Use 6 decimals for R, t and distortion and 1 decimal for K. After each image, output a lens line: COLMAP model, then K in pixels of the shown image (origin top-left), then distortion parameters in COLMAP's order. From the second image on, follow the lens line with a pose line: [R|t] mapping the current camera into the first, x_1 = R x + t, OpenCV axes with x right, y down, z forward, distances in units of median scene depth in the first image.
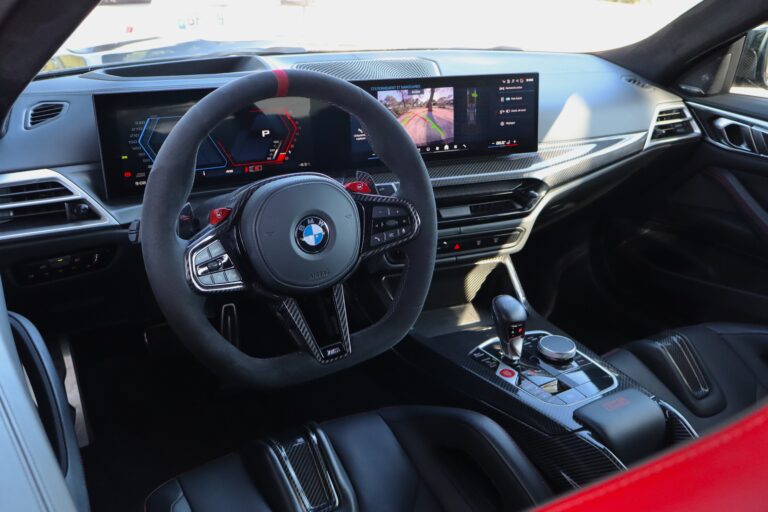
lens RADIAL K [[717.8, 0, 384.0], [0, 717.8, 256.0], [0, 0, 1]] dist [-0.006633, -0.010600]
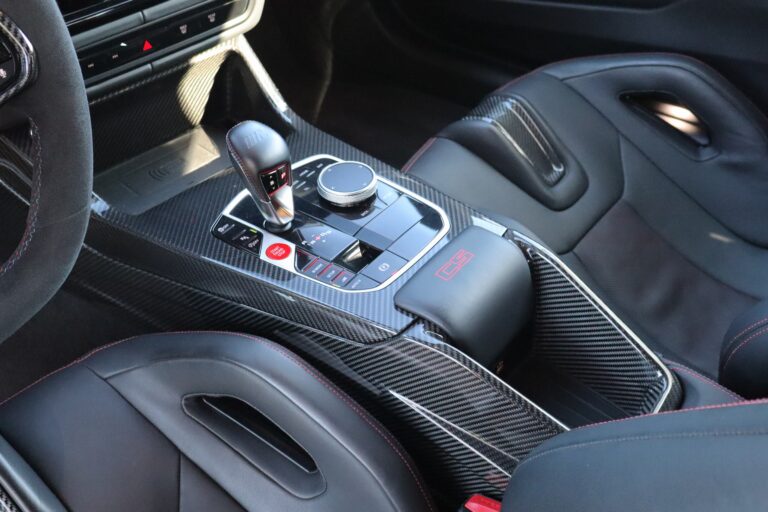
lens RADIAL K [[858.4, 0, 384.0], [0, 858.4, 256.0], [0, 0, 1]] dist [-0.012451, -0.012862]
pose [[0.937092, -0.270072, 0.221177, 0.093949], [0.188274, 0.924563, 0.331266, -0.055695], [-0.293958, -0.268785, 0.917248, 0.307493]]
